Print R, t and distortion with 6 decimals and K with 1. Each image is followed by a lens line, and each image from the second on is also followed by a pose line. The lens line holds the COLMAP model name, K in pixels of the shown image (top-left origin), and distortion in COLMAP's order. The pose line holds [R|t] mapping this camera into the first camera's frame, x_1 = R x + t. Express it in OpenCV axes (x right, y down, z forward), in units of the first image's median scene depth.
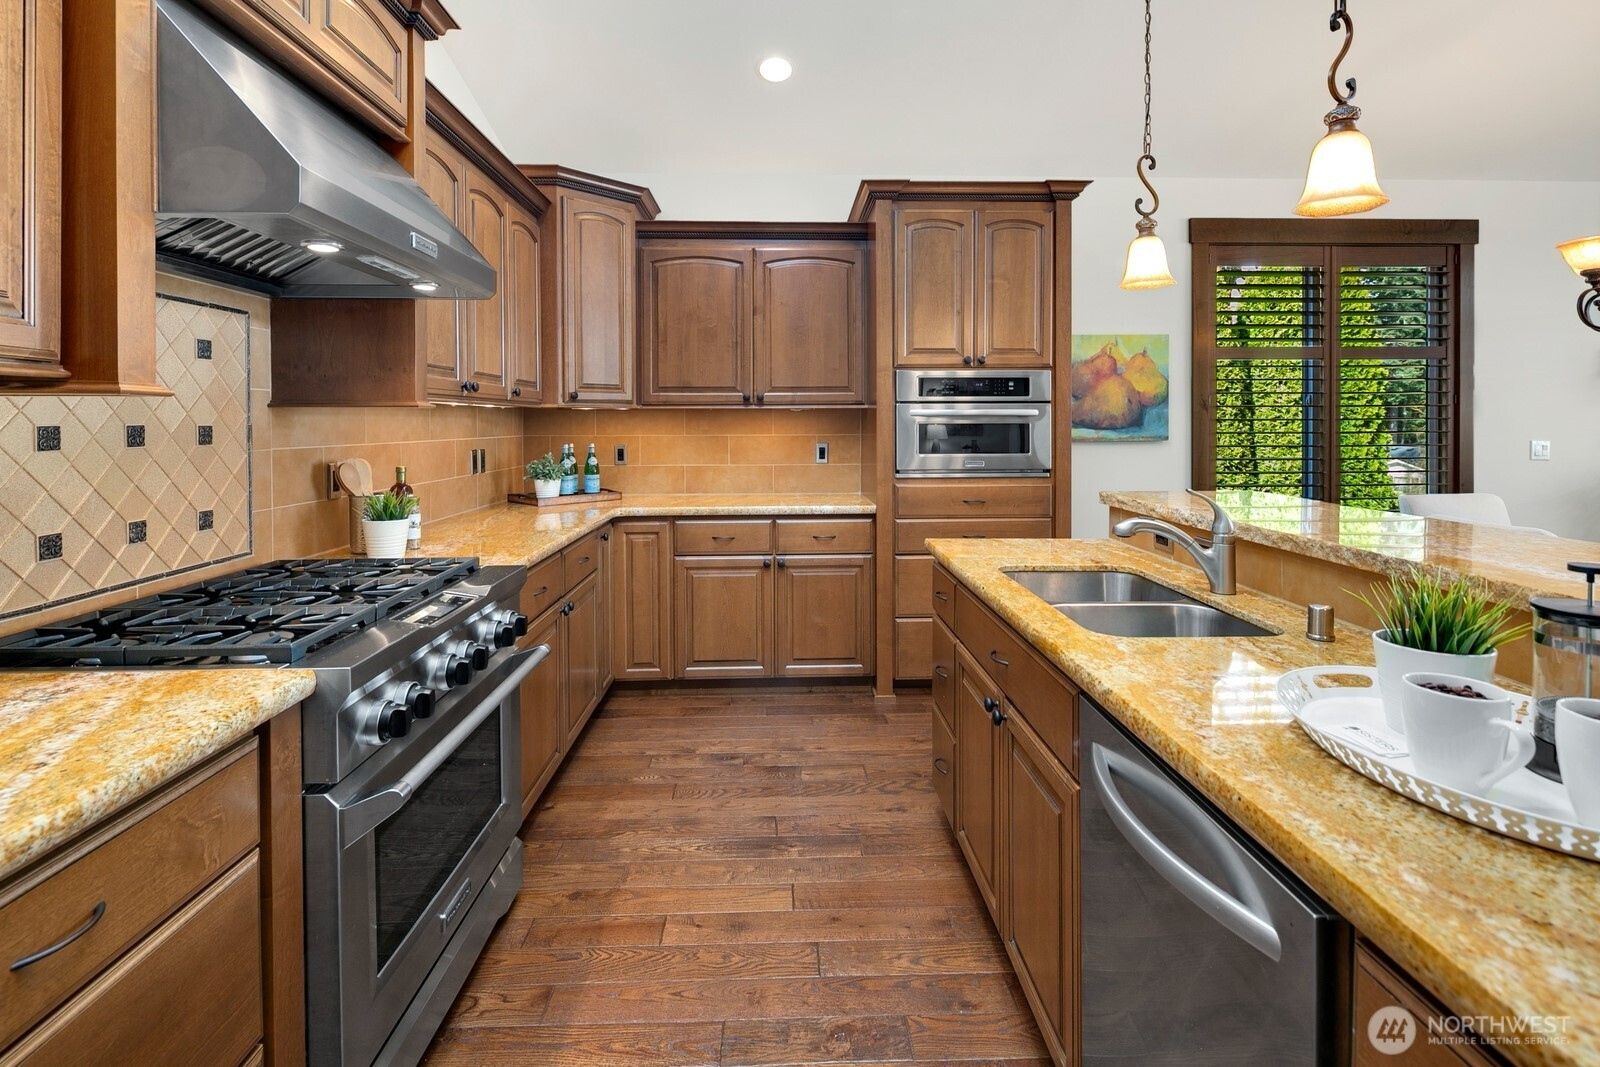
lens RADIAL K [[772.4, 0, 799.8], [0, 772.4, 429.6], [0, 0, 1]] dist [0.001980, -0.000383]
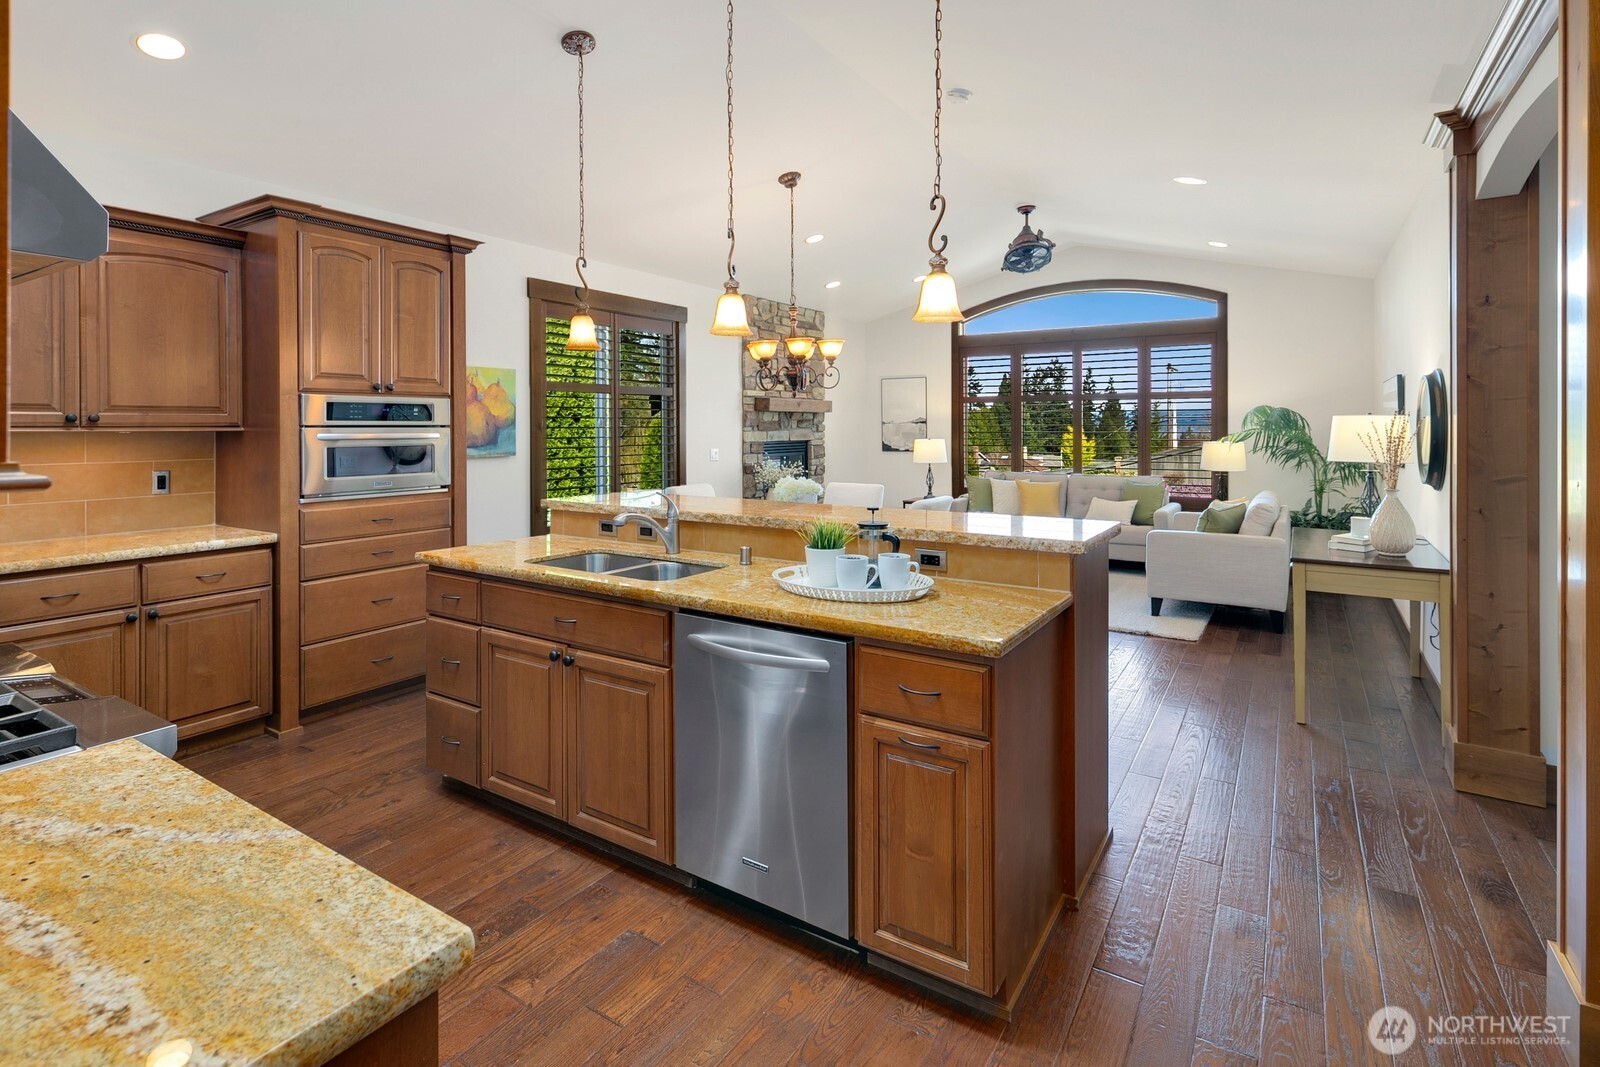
lens RADIAL K [[772.4, 0, 799.8], [0, 772.4, 429.6], [0, 0, 1]] dist [0.001980, -0.000383]
pose [[0.569709, -0.001998, 0.821844, -0.320393], [0.009133, 0.999951, -0.003900, -0.021525], [-0.821796, 0.009727, 0.569699, -0.080499]]
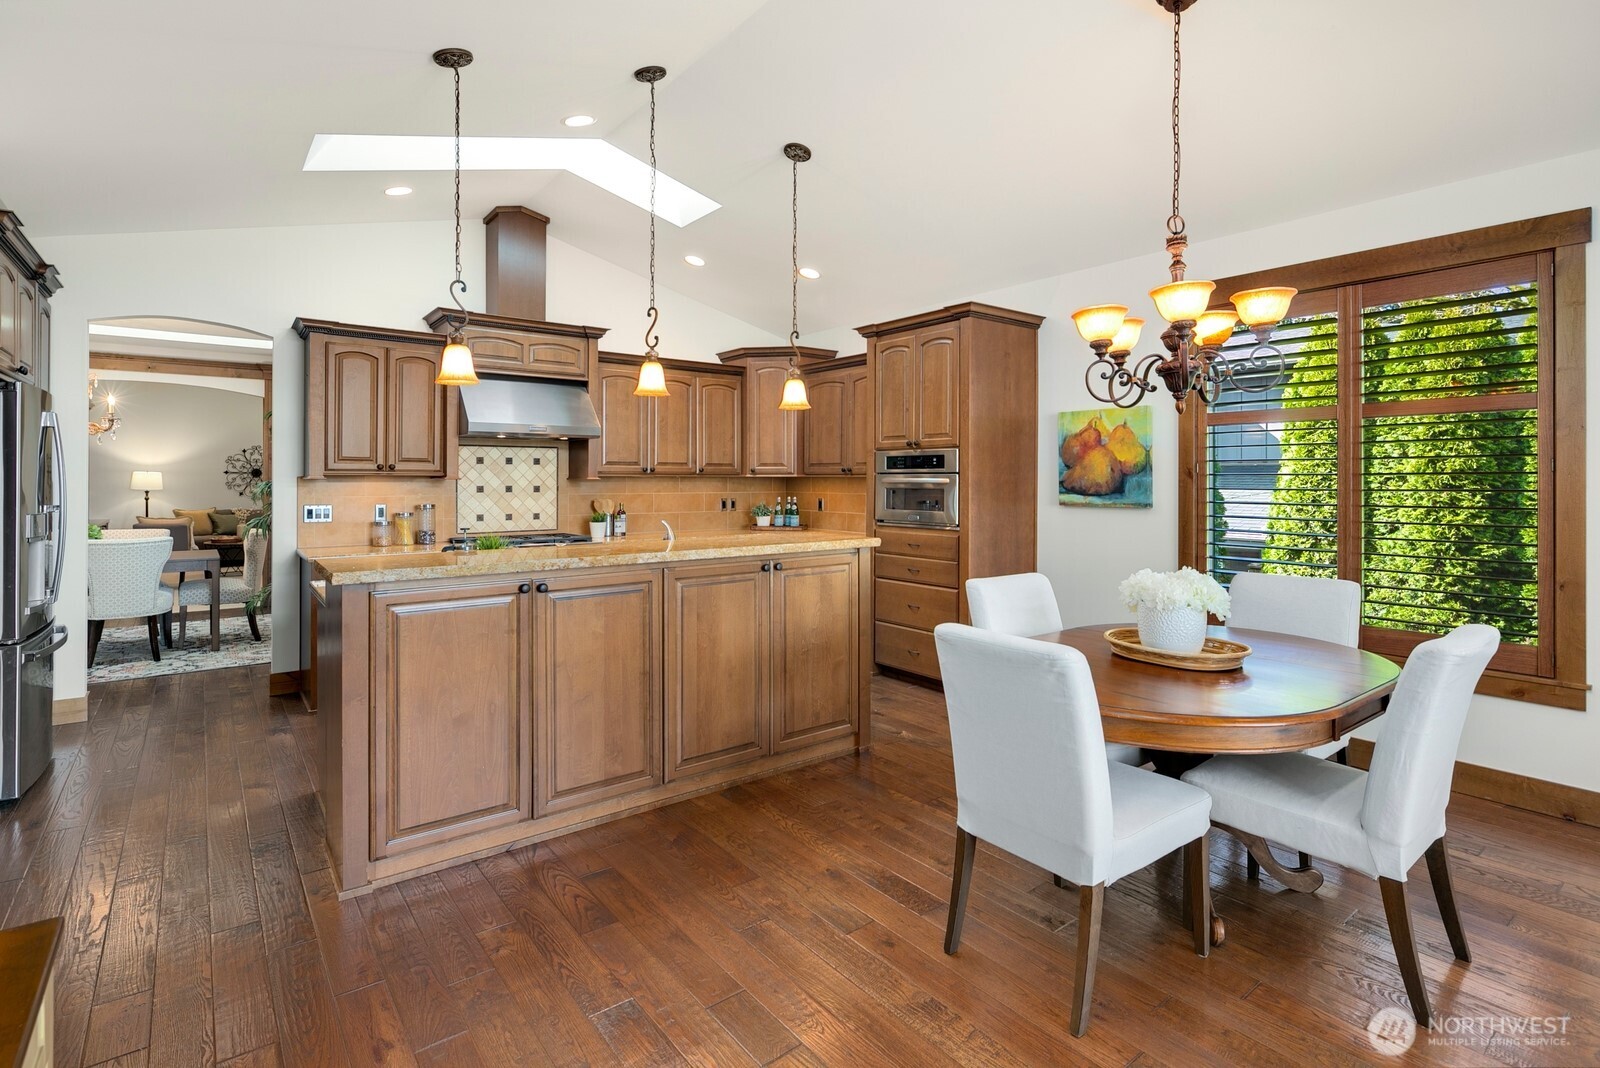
lens RADIAL K [[757.1, 0, 793.7], [0, 757.1, 481.3], [0, 0, 1]] dist [-0.002362, -0.000649]
pose [[0.586536, 0.006805, -0.809895, 1.194570], [-0.011941, 0.999929, -0.000246, -0.018109], [0.809835, 0.009815, 0.586575, 0.026178]]
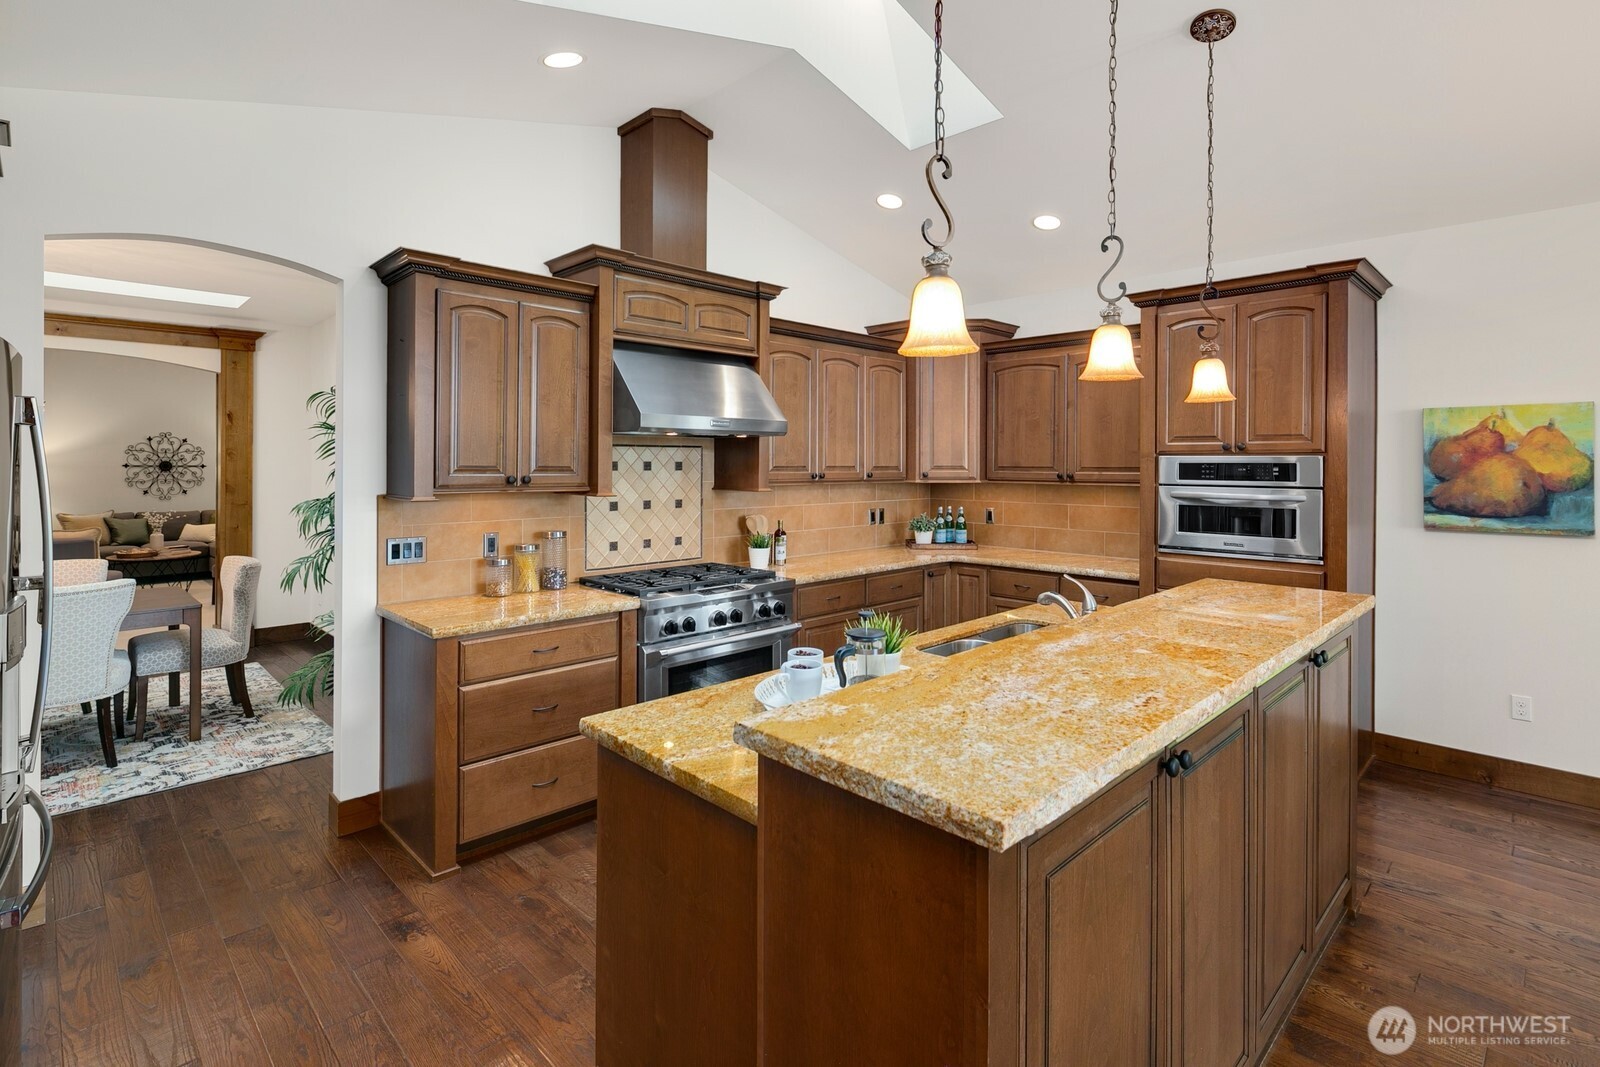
lens RADIAL K [[762.1, 0, 796.4], [0, 762.1, 464.8], [0, 0, 1]] dist [-0.001751, -0.000993]
pose [[0.679450, 0.006159, -0.733696, 0.577110], [-0.012128, 0.999922, -0.002837, -0.054355], [0.733622, 0.010826, 0.679472, -0.141197]]
